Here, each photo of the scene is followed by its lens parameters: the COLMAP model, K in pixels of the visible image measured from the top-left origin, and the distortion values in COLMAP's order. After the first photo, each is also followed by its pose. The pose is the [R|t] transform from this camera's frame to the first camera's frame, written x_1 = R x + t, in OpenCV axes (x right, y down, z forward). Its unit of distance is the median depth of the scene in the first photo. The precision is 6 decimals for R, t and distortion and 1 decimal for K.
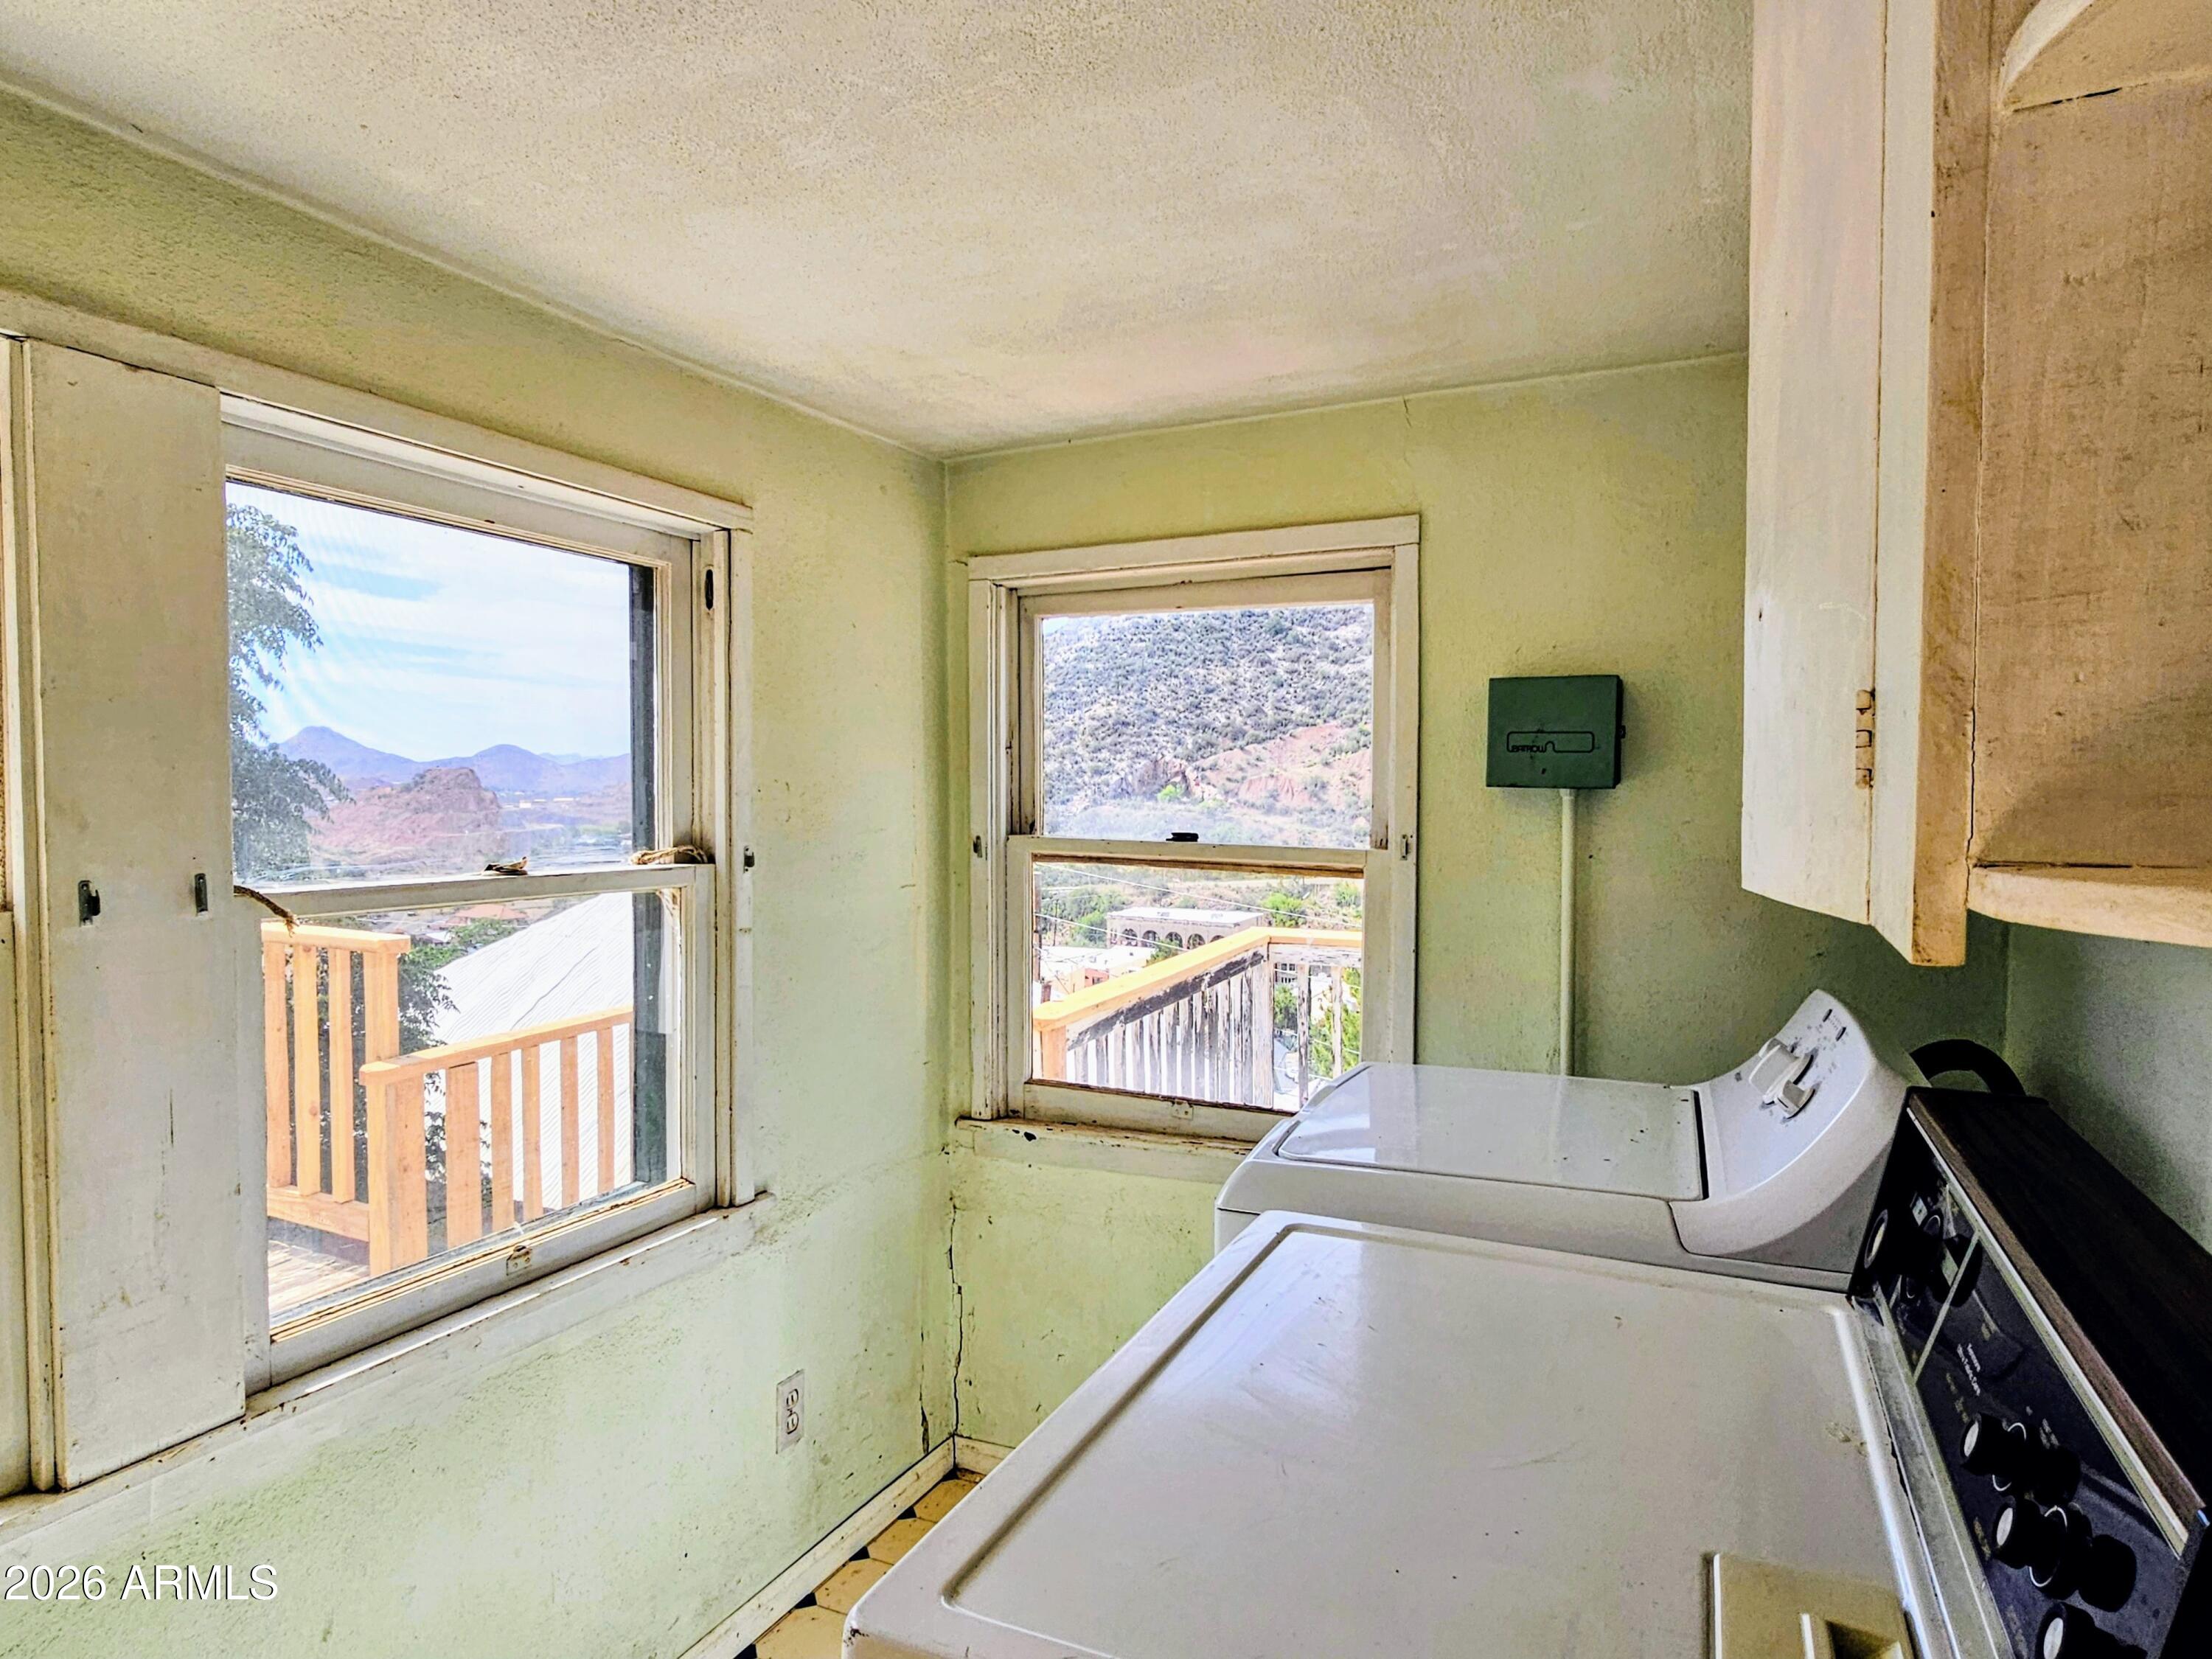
lens RADIAL K [[1334.3, 0, 1107.4], [0, 1334.3, 845.9], [0, 0, 1]] dist [-0.009952, 0.005895]
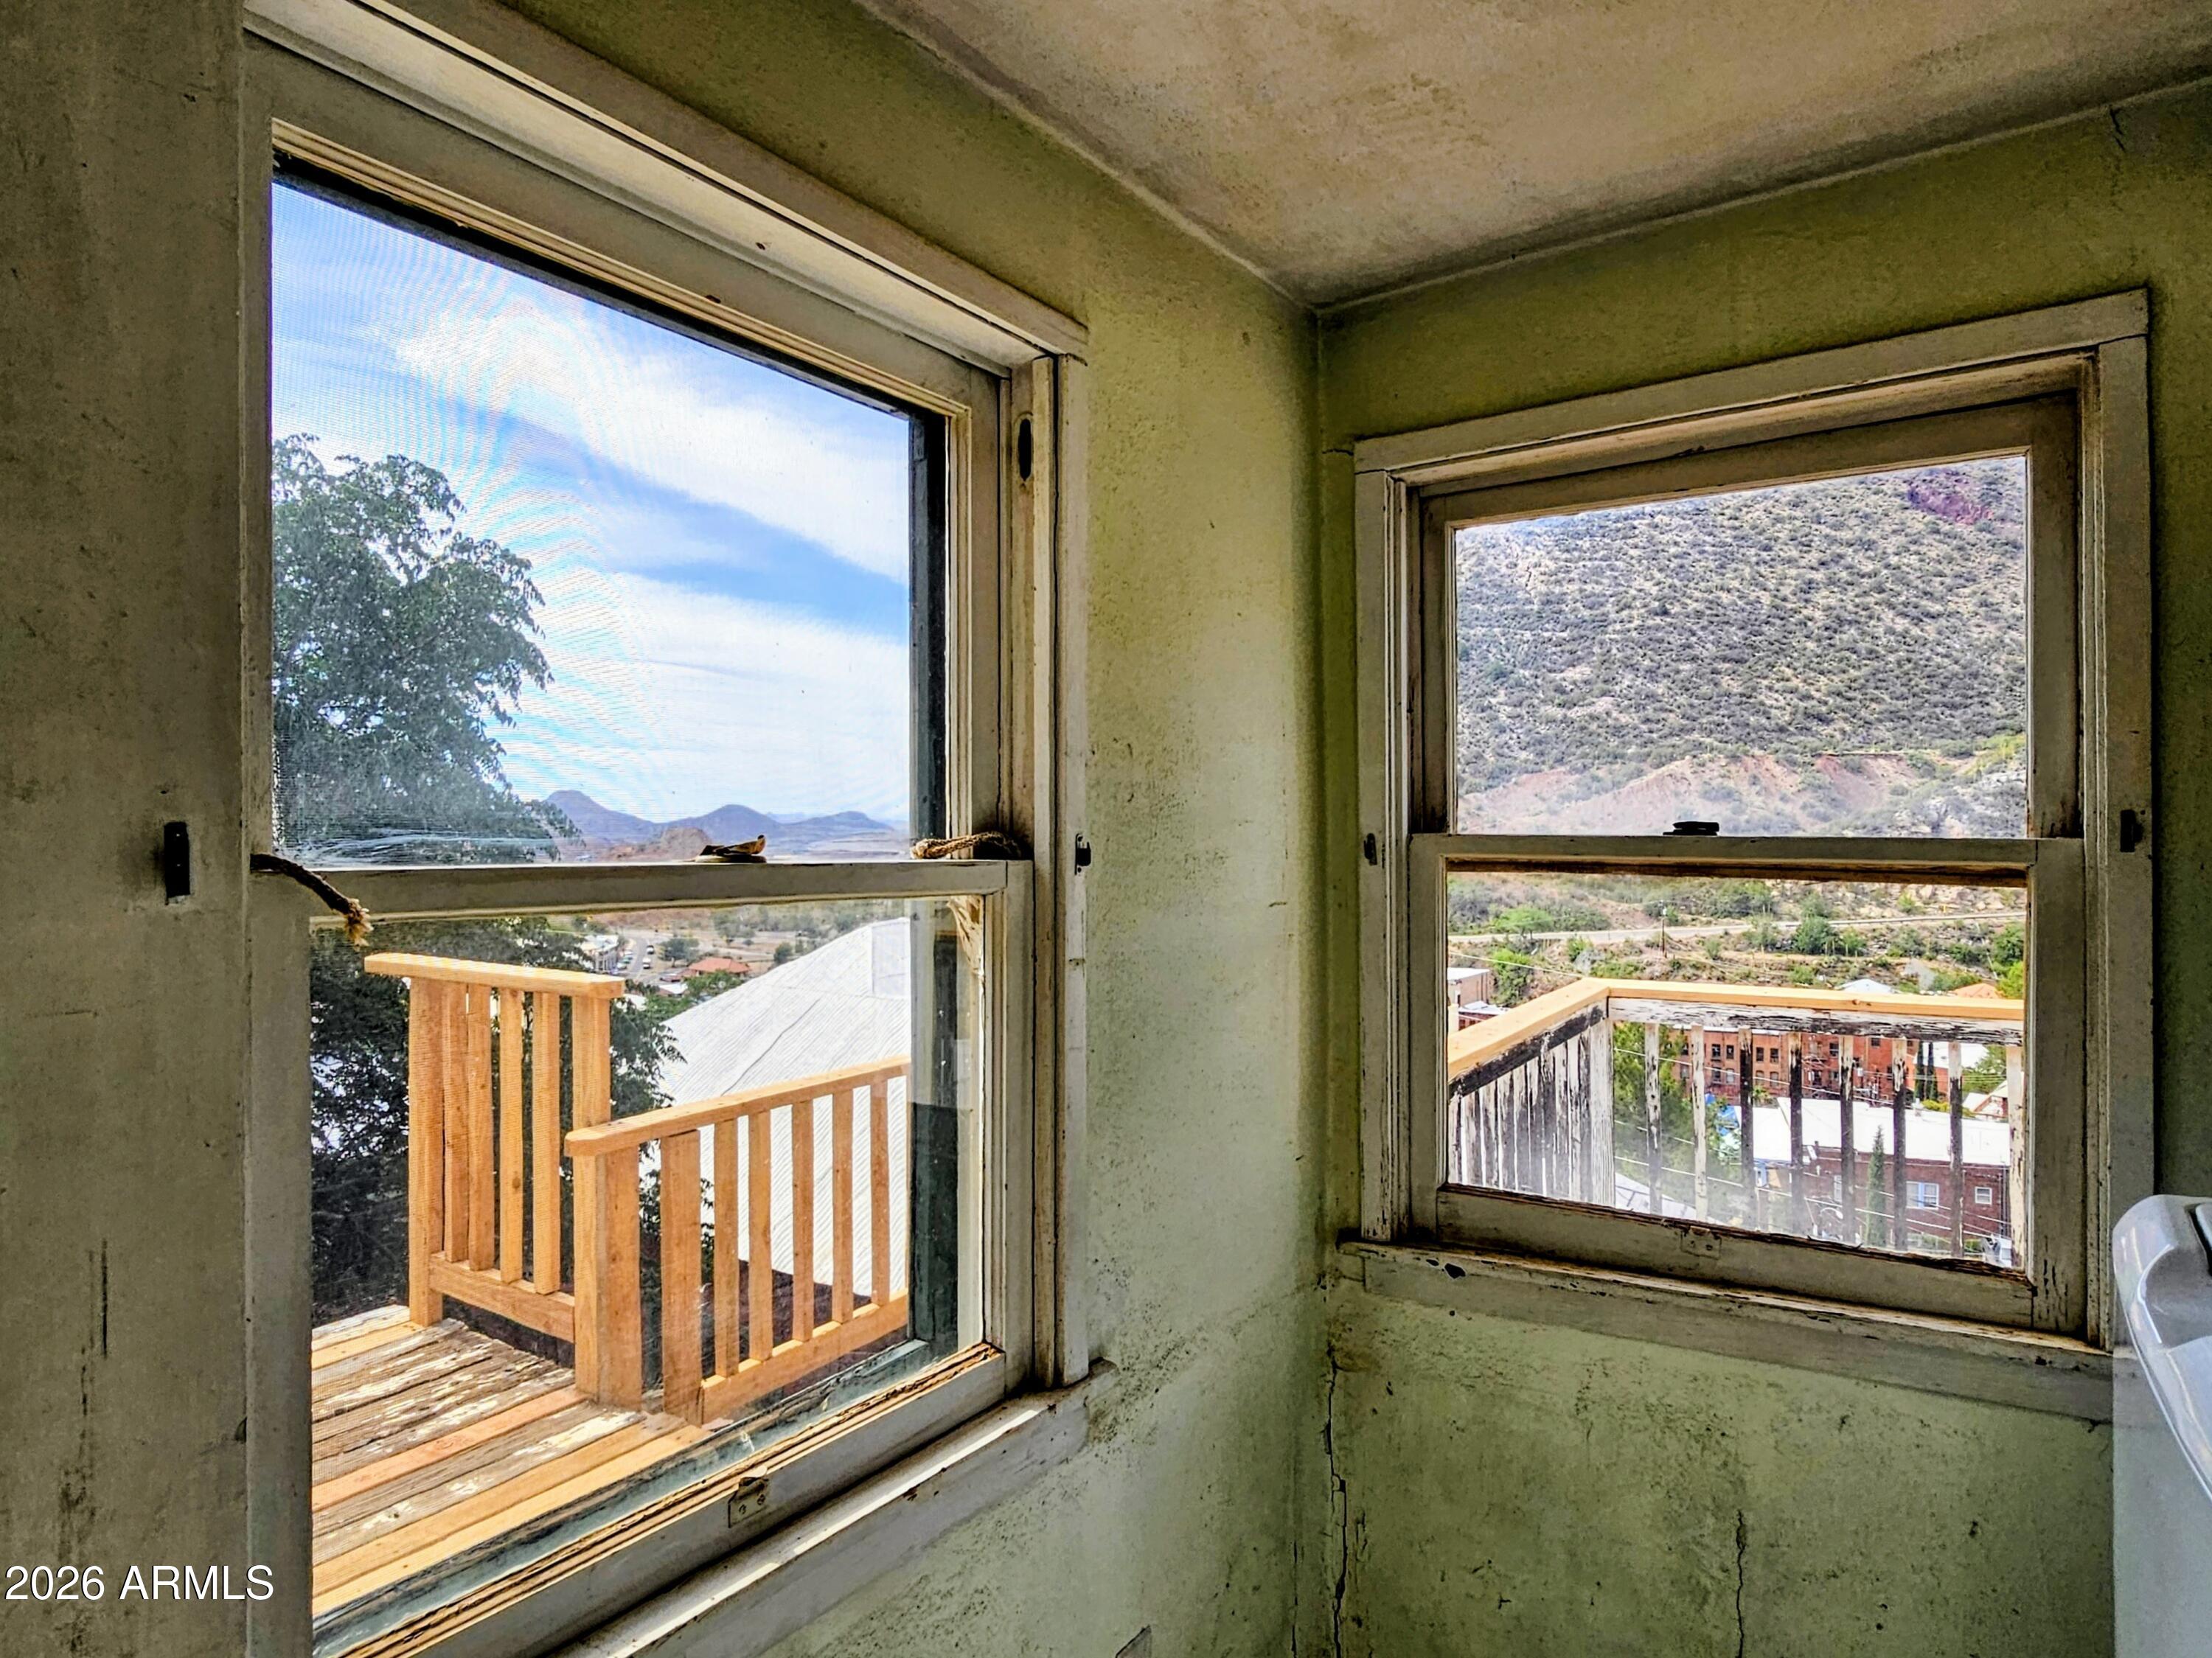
lens RADIAL K [[1334.2, 0, 1104.5], [0, 1334.2, 850.4], [0, 0, 1]] dist [-0.009952, 0.005895]
pose [[0.988317, -0.007971, -0.152203, -0.132426], [0.002074, 0.999242, -0.038865, 0.028662], [0.152398, 0.038095, 0.987585, 0.294054]]
